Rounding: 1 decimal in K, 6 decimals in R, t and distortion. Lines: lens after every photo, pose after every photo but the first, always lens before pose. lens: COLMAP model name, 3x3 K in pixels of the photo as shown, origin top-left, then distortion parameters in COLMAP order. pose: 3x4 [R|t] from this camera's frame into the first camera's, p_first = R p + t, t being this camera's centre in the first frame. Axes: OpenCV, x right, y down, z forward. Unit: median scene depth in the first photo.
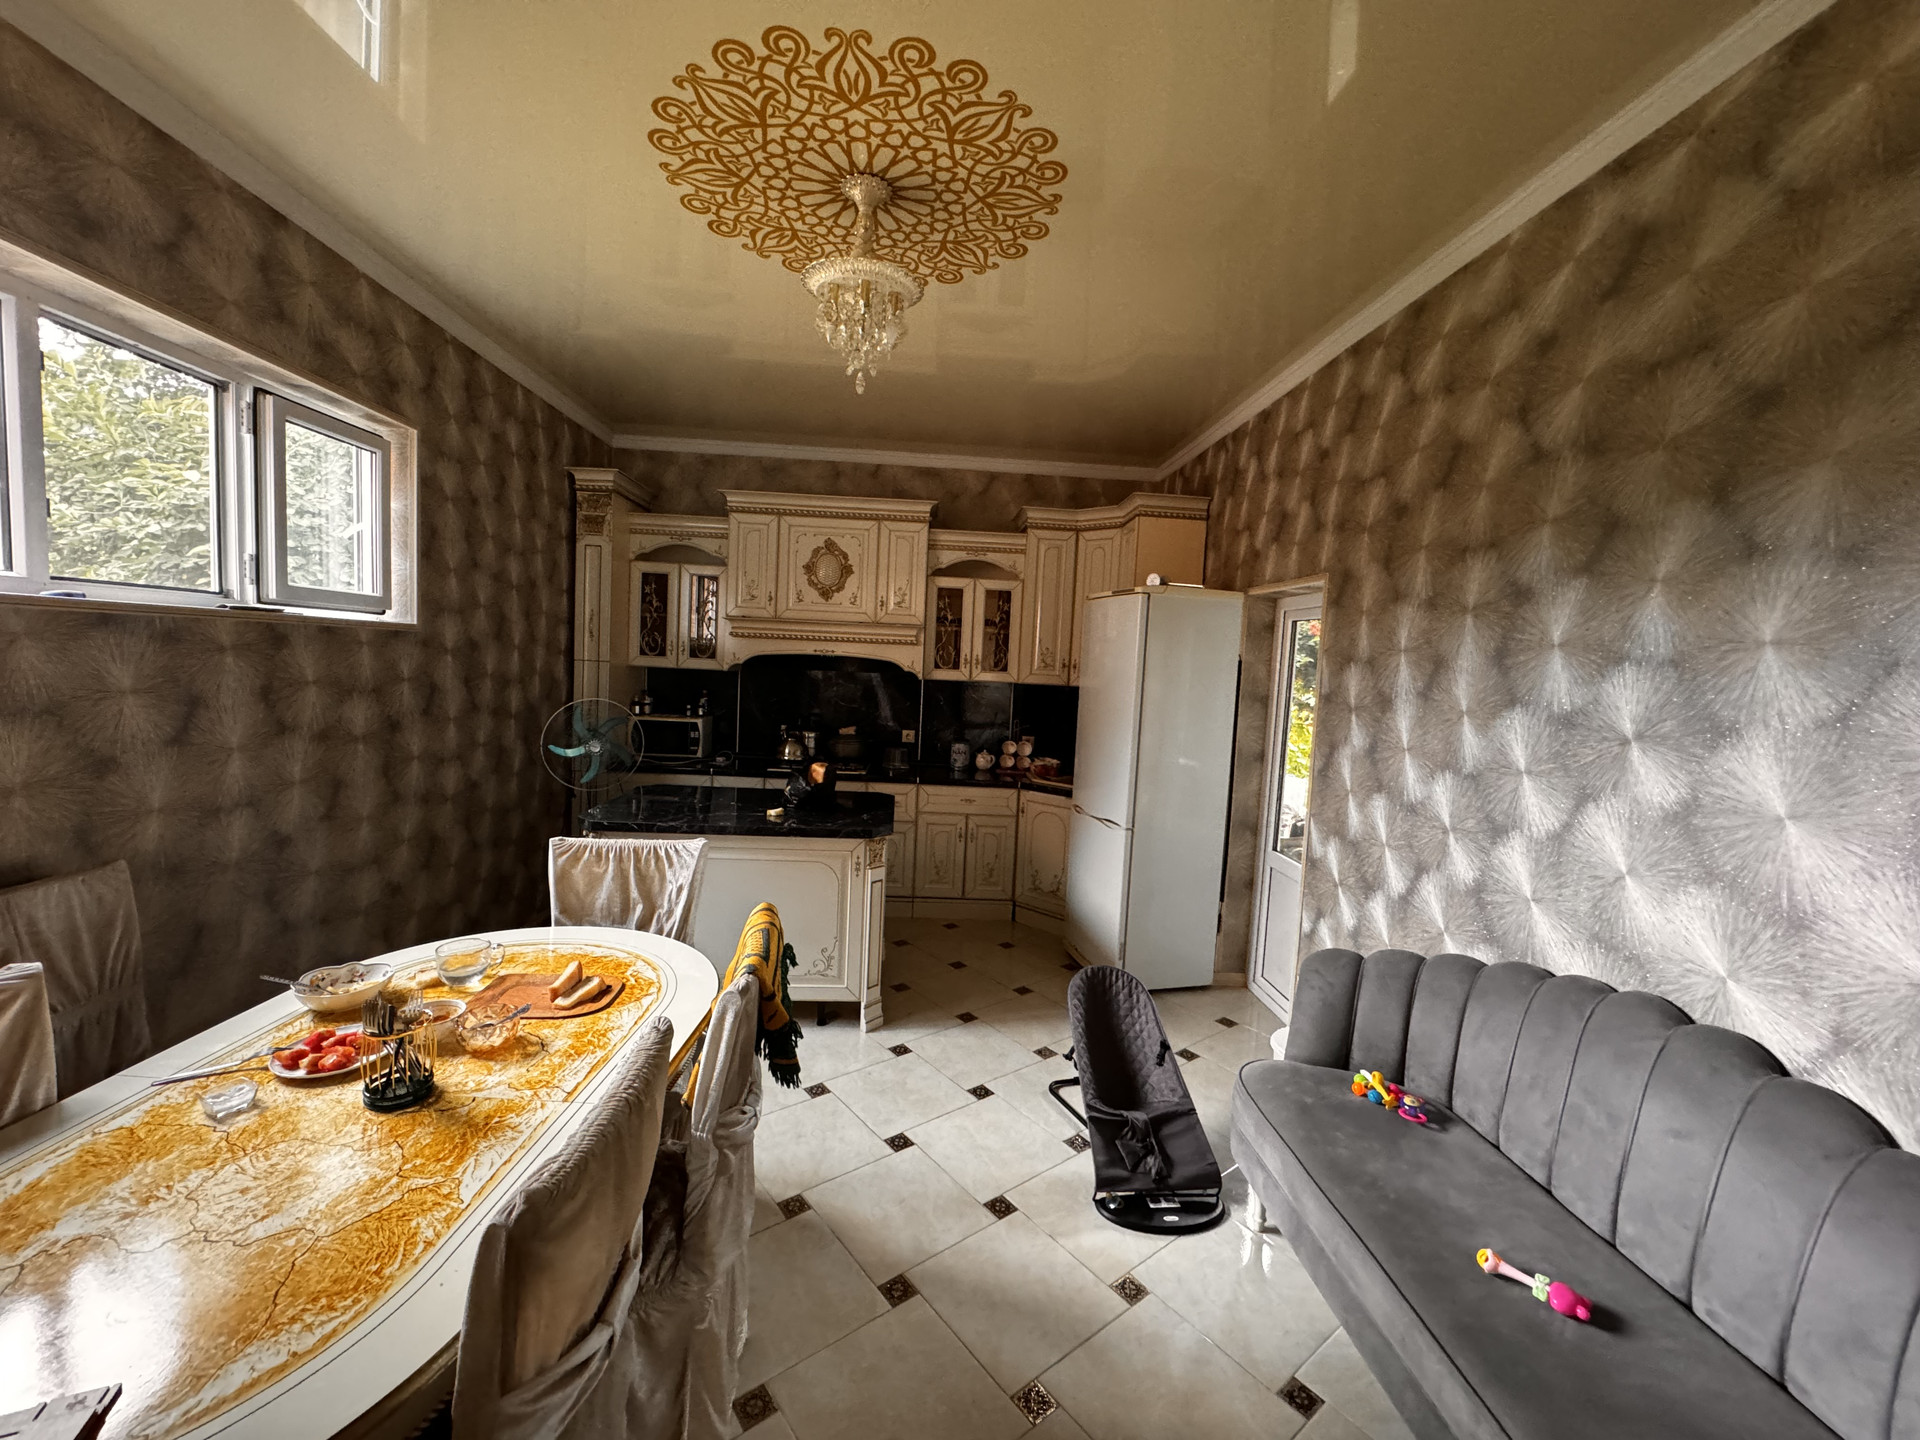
lens RADIAL K [[766.8, 0, 955.5], [0, 766.8, 720.4], [0, 0, 1]] dist [-0.001596, 0.000286]
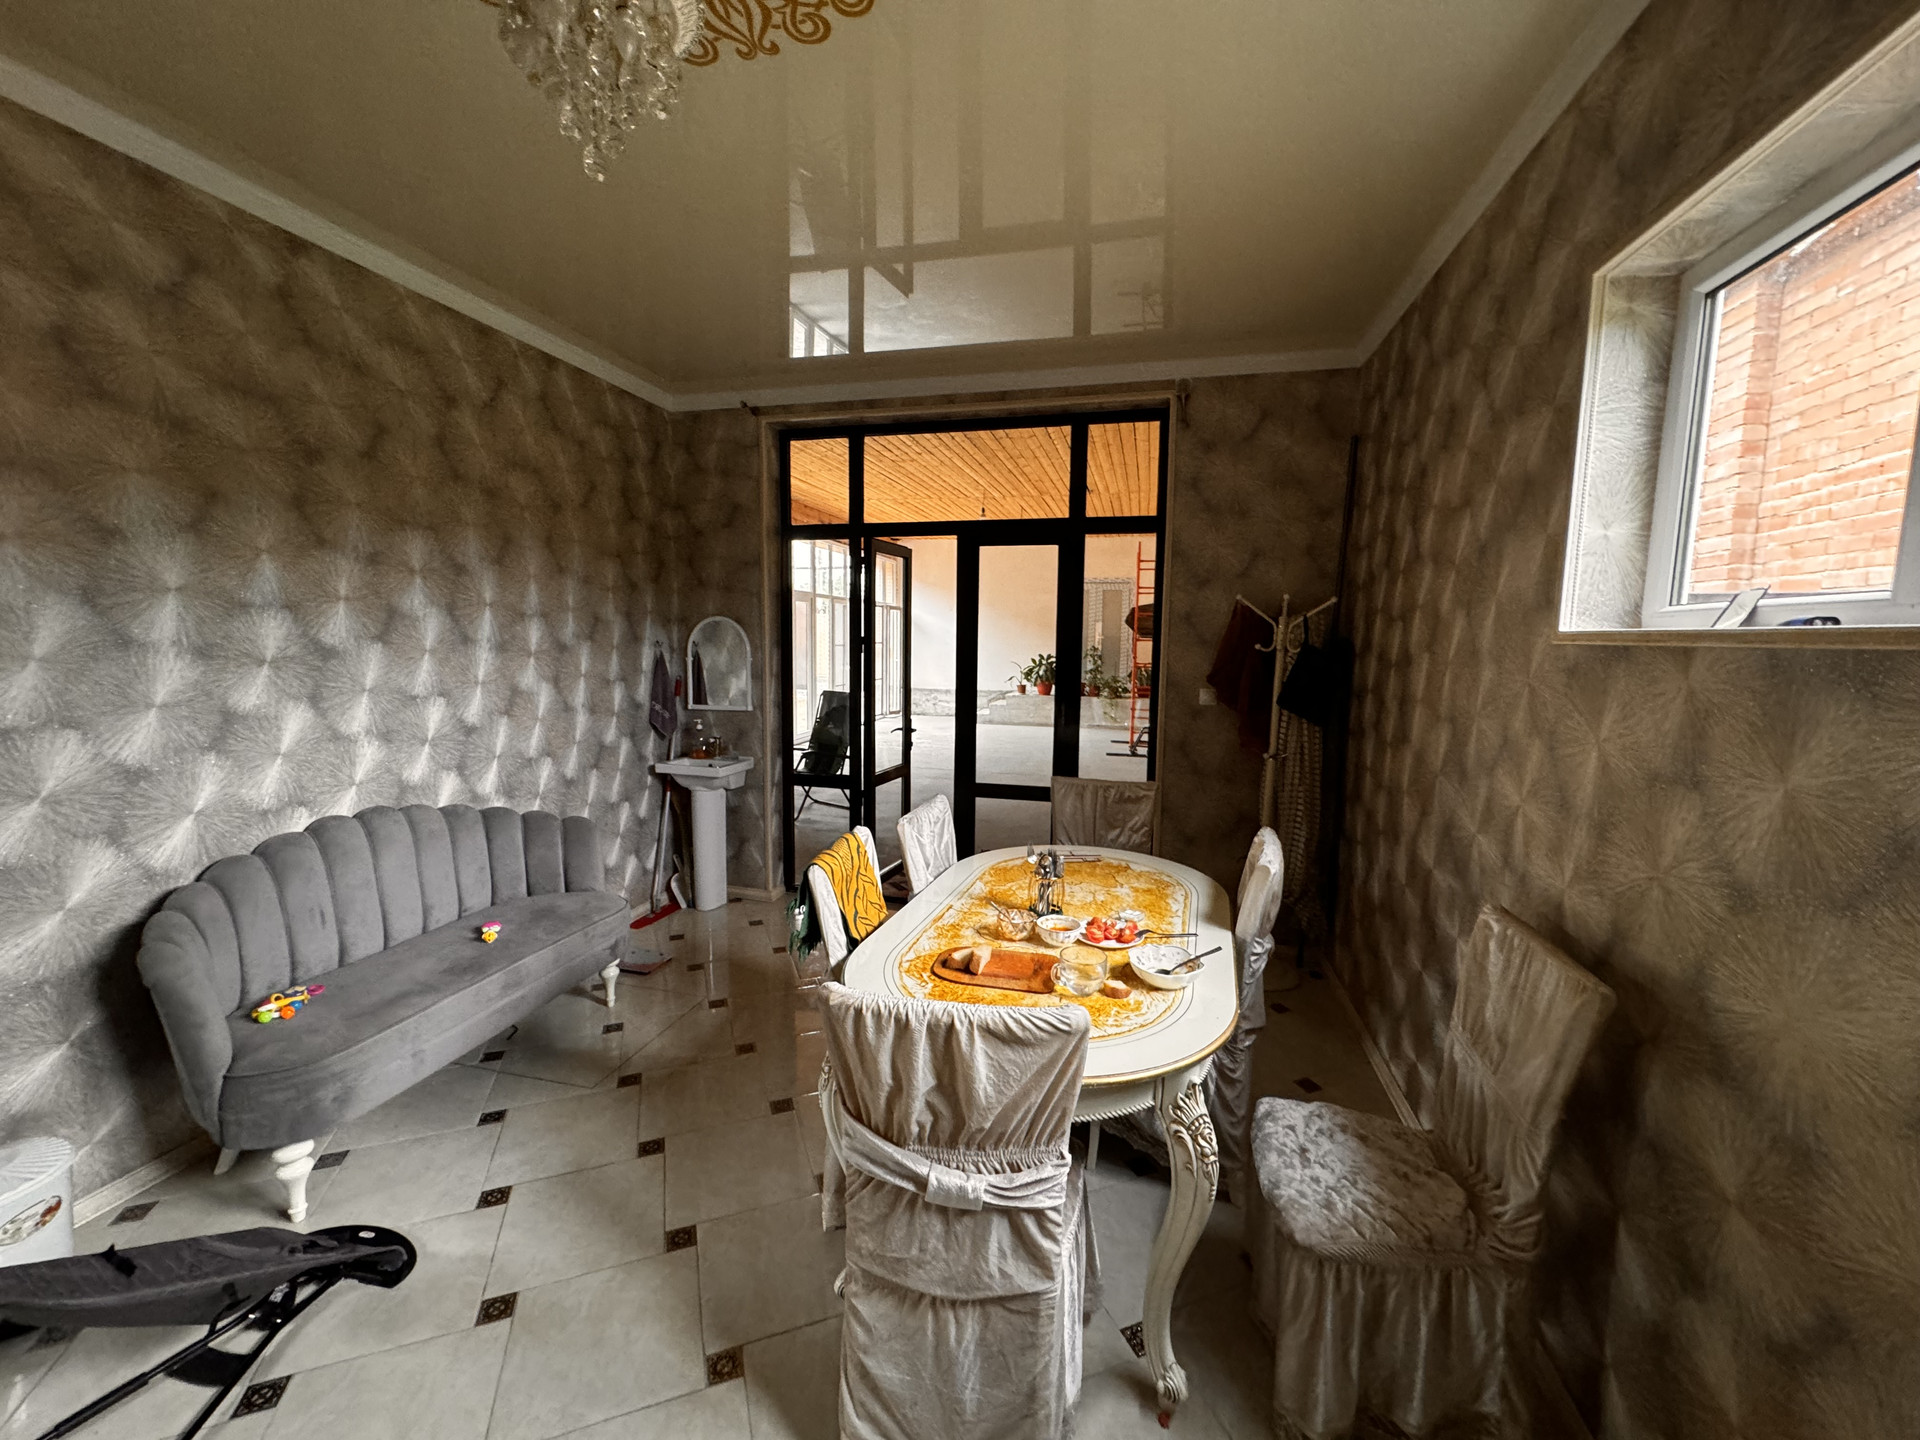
lens RADIAL K [[766.8, 0, 955.8], [0, 766.8, 716.8], [0, 0, 1]] dist [-0.001596, 0.000286]
pose [[-0.951600, -0.096826, 0.291687, -0.561450], [-0.040204, 0.980139, 0.194194, -0.150319], [-0.304697, 0.173068, -0.936593, 1.457651]]
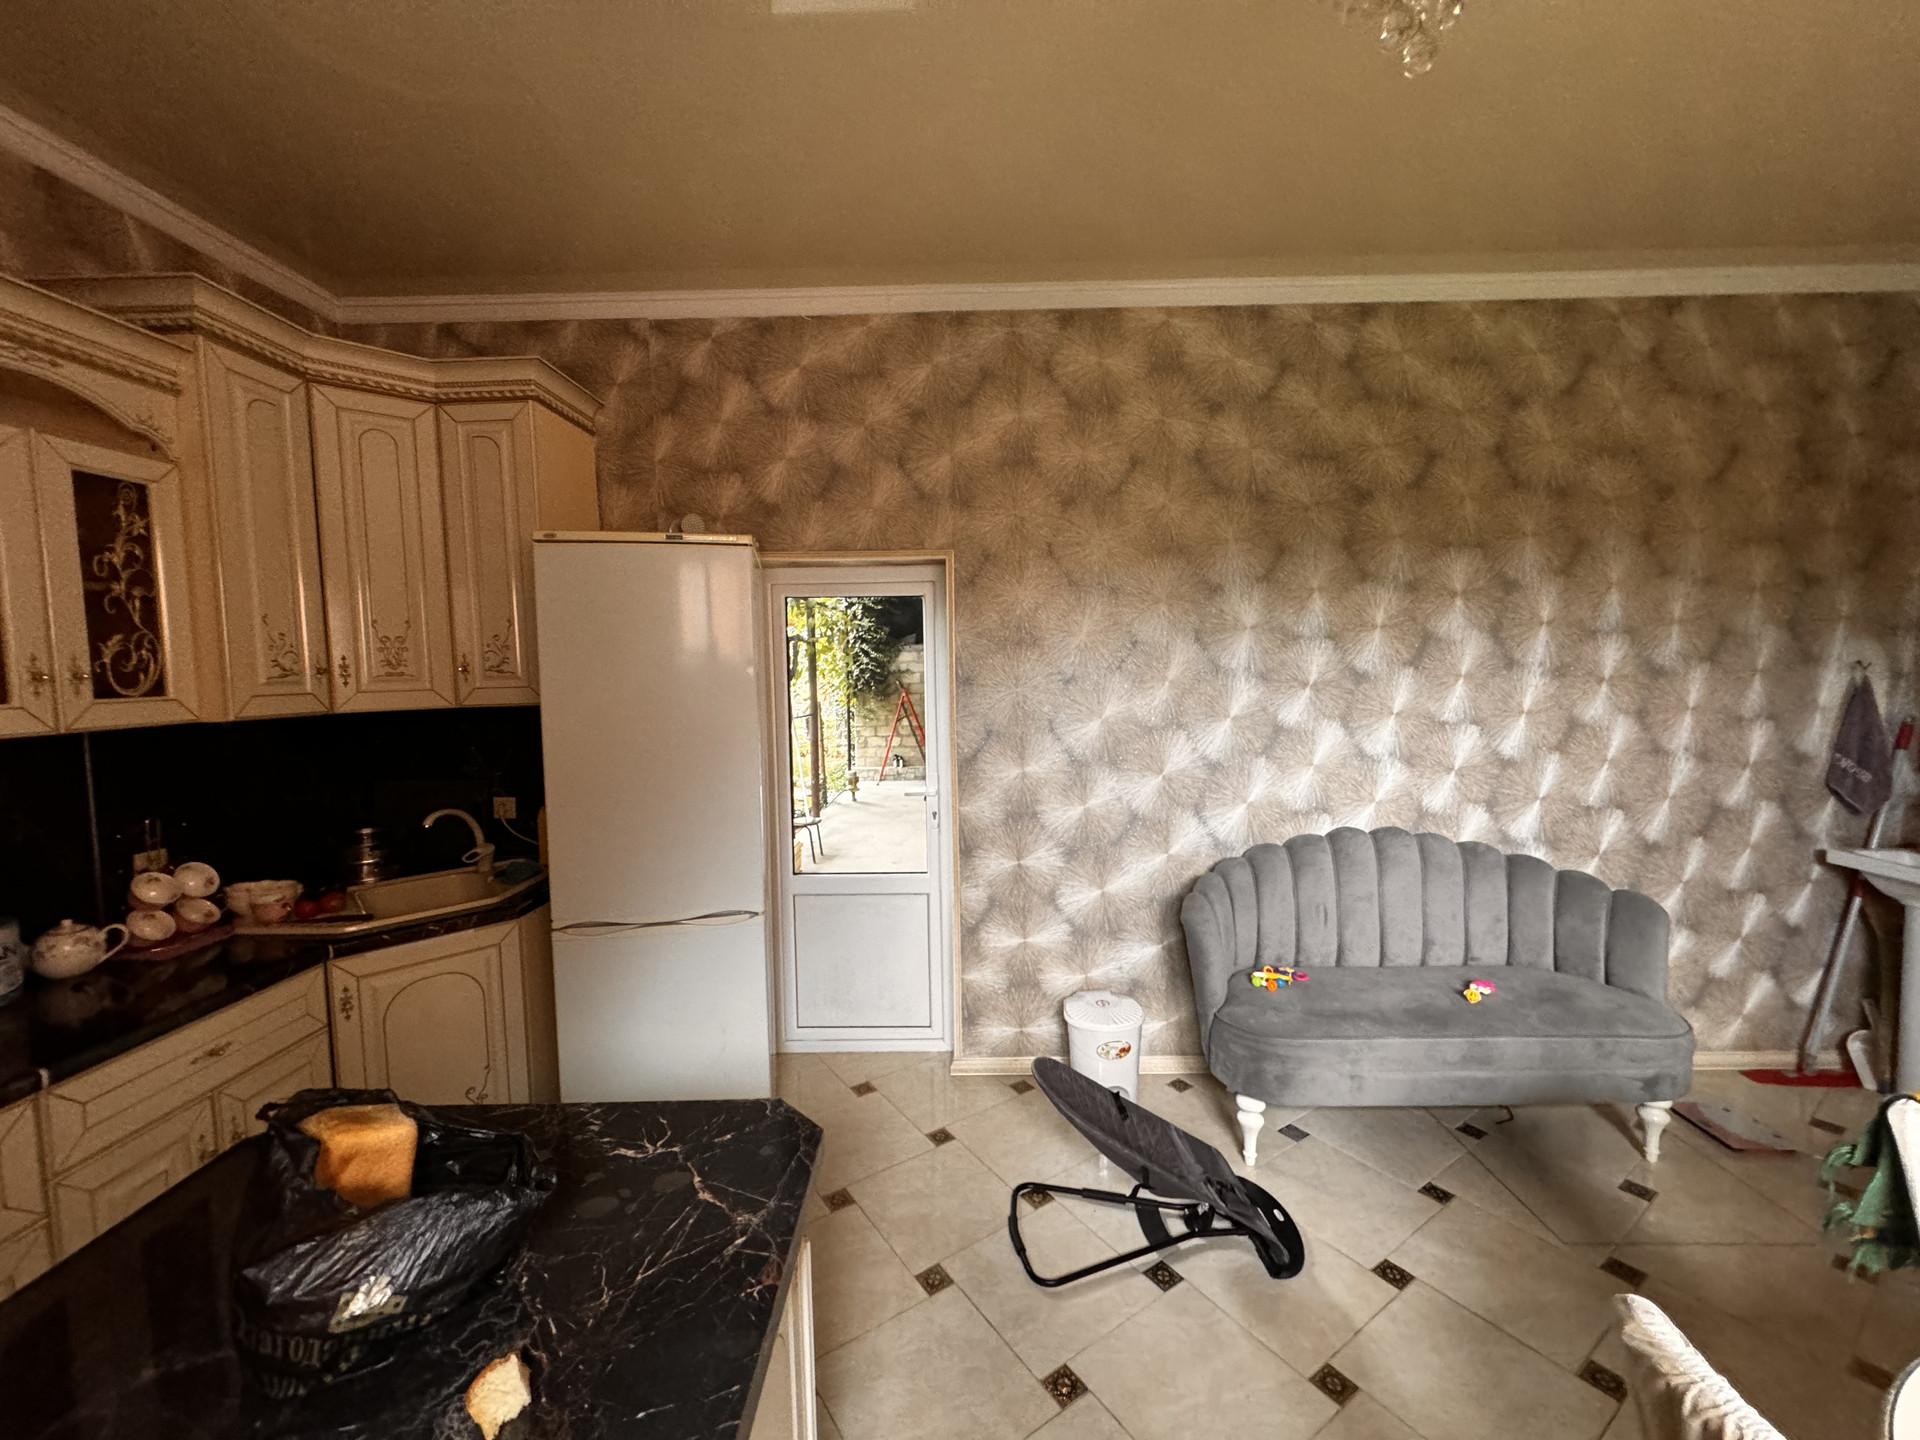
lens RADIAL K [[766.8, 0, 956.3], [0, 766.8, 717.4], [0, 0, 1]] dist [-0.001596, 0.000286]
pose [[0.070236, -0.122616, 0.989966, -0.609242], [0.095203, 0.988711, 0.115706, -0.126245], [-0.992977, 0.086121, 0.081116, 1.213204]]
